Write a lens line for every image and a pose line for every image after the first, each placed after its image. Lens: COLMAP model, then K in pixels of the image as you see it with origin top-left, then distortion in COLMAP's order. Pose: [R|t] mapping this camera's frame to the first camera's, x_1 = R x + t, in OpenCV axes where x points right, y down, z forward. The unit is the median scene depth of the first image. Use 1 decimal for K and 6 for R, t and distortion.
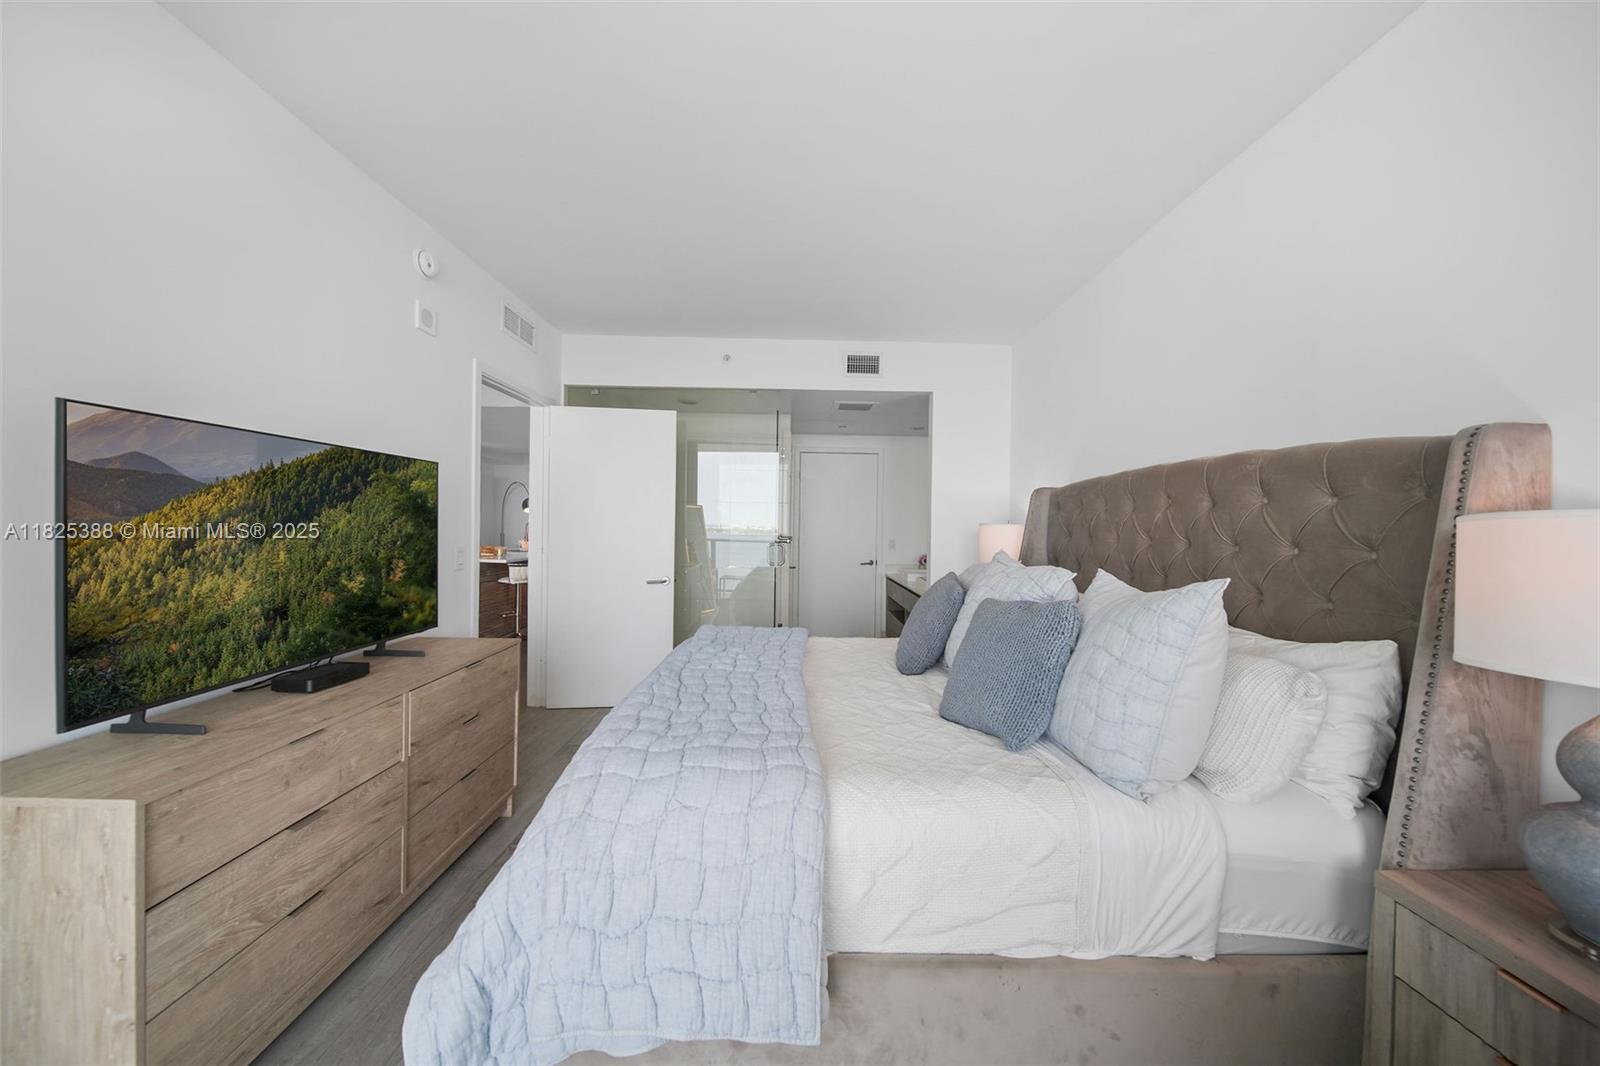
lens RADIAL K [[564.1, 0, 797.5], [0, 564.1, 535.0], [0, 0, 1]] dist [-0.002147, -0.000467]
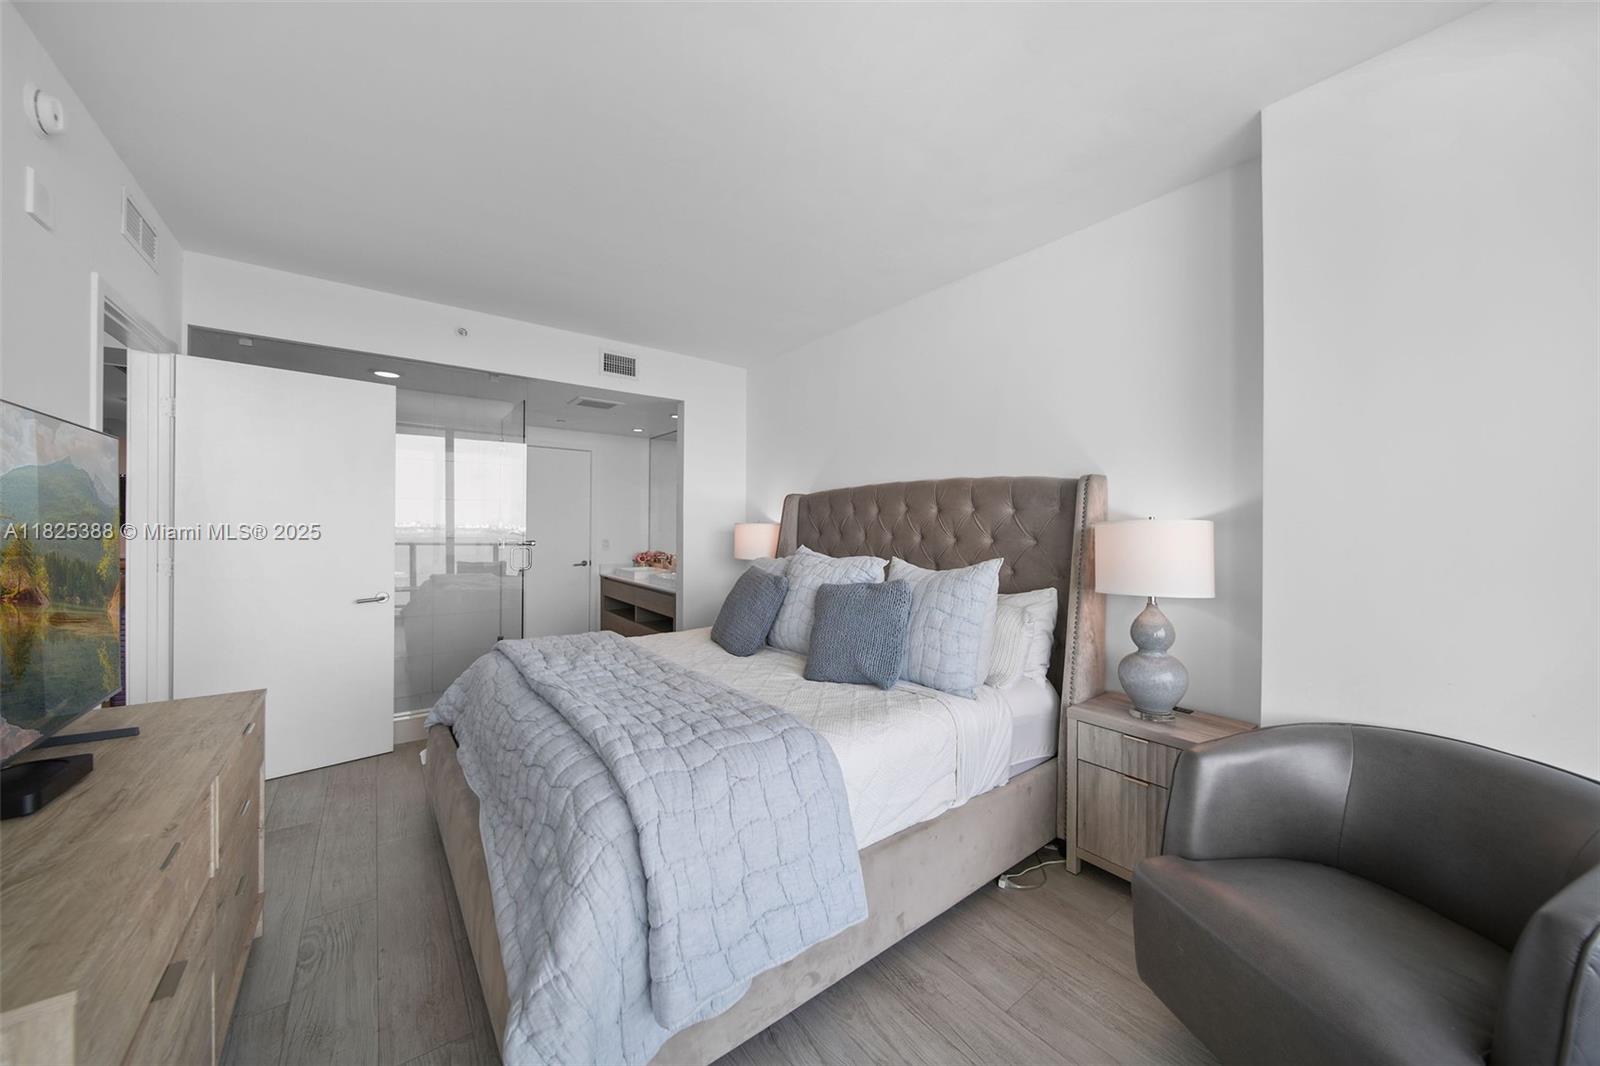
lens RADIAL K [[557.9, 0, 813.6], [0, 557.9, 531.7], [0, 0, 1]] dist [-0.001243, -0.000391]
pose [[0.797319, -0.015668, 0.603354, -0.583888], [0.015581, 0.999864, 0.005375, -0.016703], [-0.603357, 0.005115, 0.797455, 0.008866]]
